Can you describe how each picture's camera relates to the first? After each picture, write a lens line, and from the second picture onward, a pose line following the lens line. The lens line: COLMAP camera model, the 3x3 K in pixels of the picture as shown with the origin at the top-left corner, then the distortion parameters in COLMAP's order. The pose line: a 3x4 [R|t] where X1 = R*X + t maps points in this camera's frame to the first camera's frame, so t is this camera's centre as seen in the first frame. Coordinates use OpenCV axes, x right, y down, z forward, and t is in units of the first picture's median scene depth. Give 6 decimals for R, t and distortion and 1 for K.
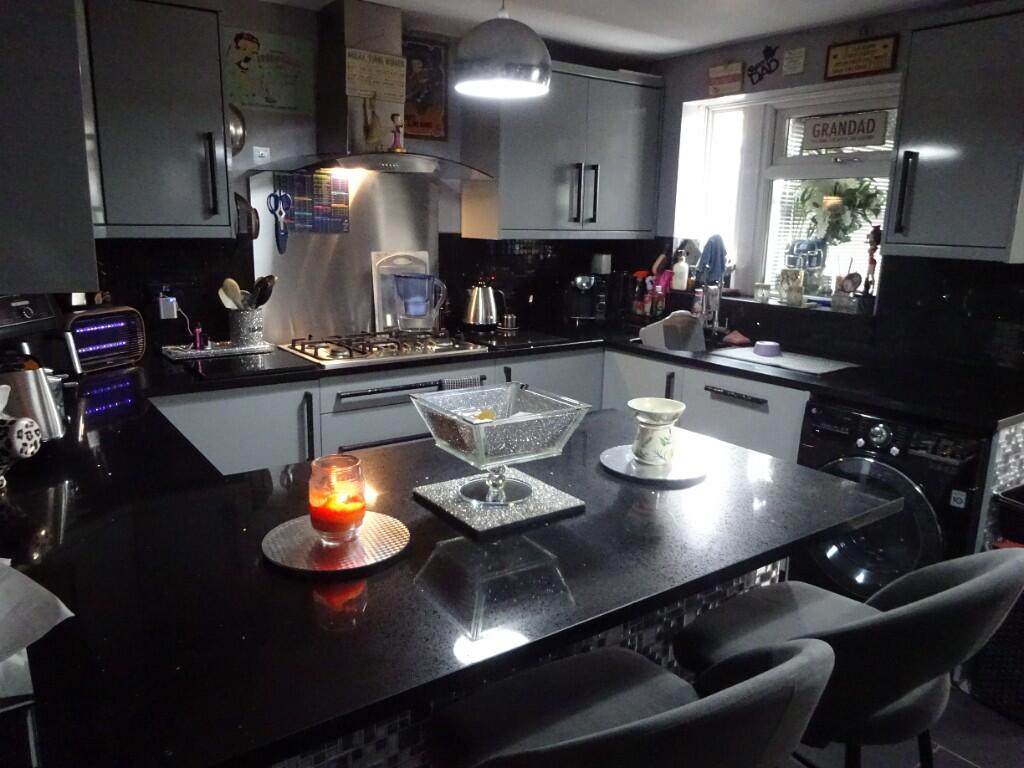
lens RADIAL K [[754.6, 0, 514.7], [0, 754.6, 384.6], [0, 0, 1]] dist [0.000245, -0.006691]
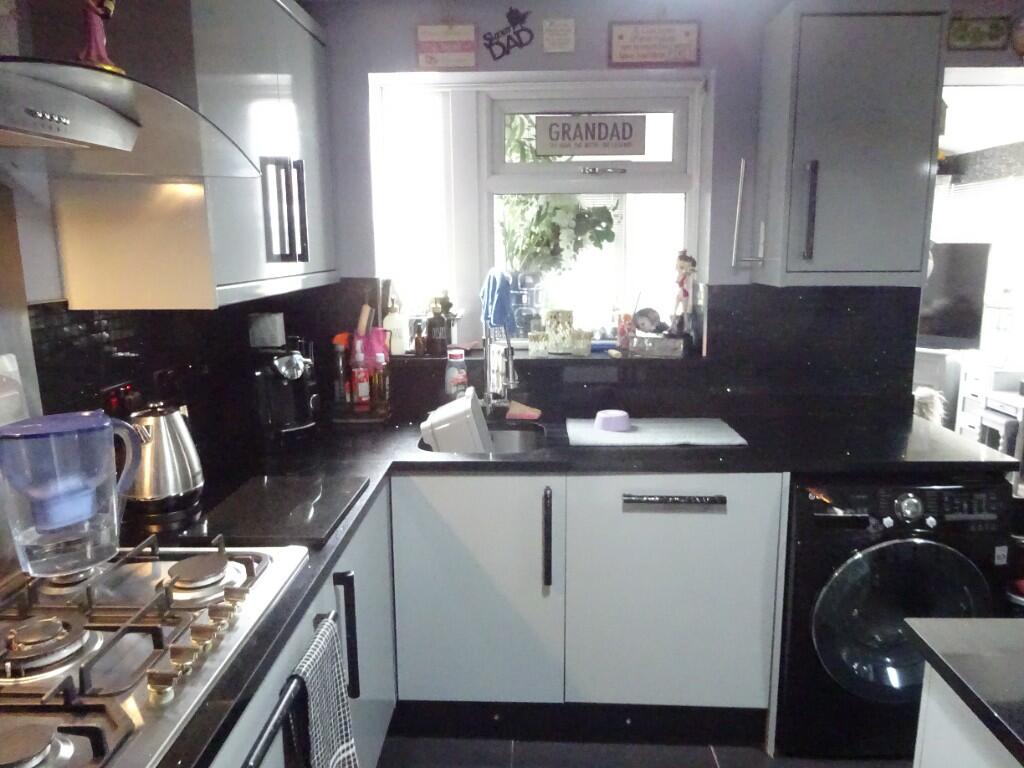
lens RADIAL K [[754.6, 0, 513.3], [0, 754.6, 382.9], [0, 0, 1]] dist [0.000245, -0.006691]
pose [[0.611208, -0.170401, 0.772909, -0.286936], [0.191746, 0.979337, 0.064281, -0.148751], [-0.767892, 0.108913, 0.631253, 0.598719]]
